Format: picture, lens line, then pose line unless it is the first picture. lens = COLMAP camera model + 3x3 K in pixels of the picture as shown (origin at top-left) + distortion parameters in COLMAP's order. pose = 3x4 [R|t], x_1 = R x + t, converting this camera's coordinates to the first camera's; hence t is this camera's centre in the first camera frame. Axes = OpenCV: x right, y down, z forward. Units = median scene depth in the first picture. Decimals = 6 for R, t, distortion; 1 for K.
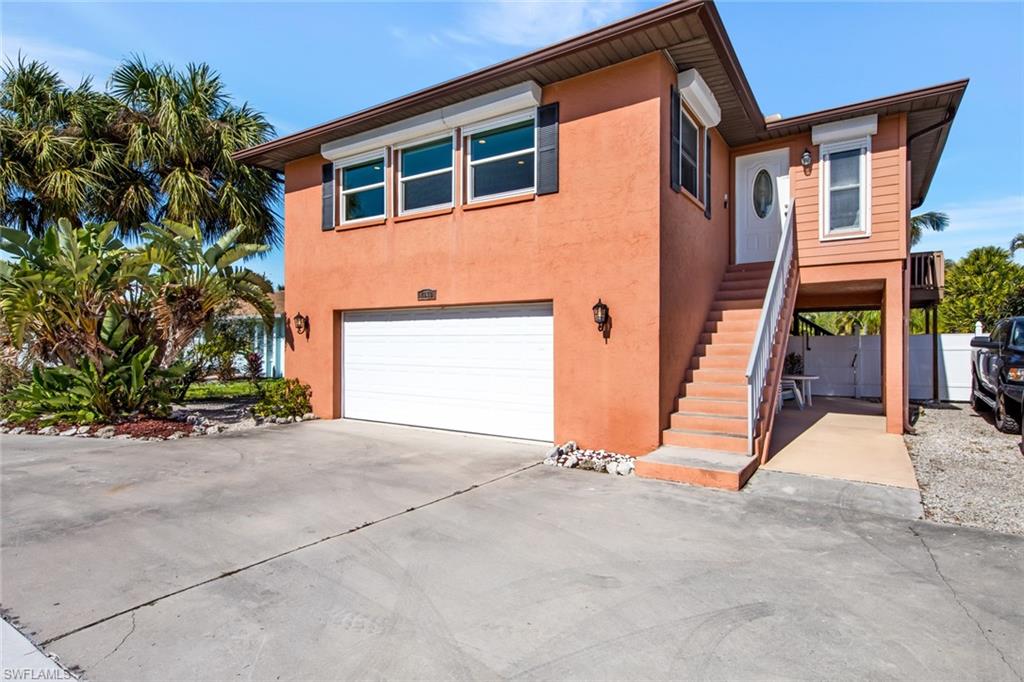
lens RADIAL K [[549.1, 0, 512.0], [0, 549.1, 341.0], [0, 0, 1]] dist [0.026302, 0.000797]
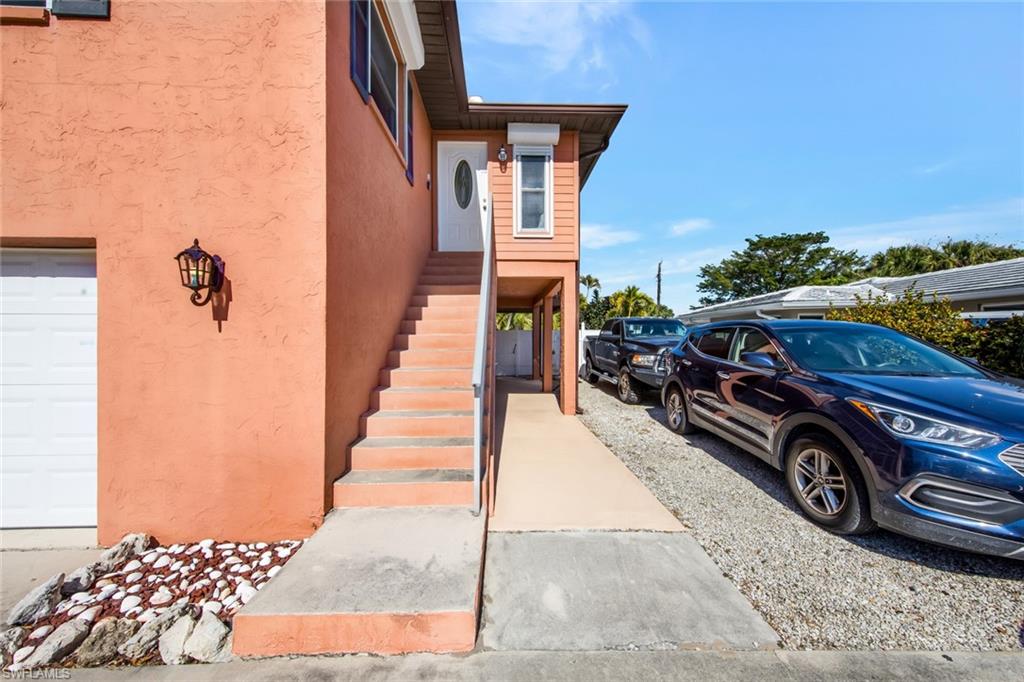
lens RADIAL K [[372.2, 0, 514.0], [0, 372.2, 337.8], [0, 0, 1]] dist [0.008607, -0.000312]
pose [[0.816725, -0.001037, 0.577026, 0.159935], [-0.002316, 0.999984, 0.005075, 0.007002], [-0.577022, -0.005481, 0.816710, 0.453245]]
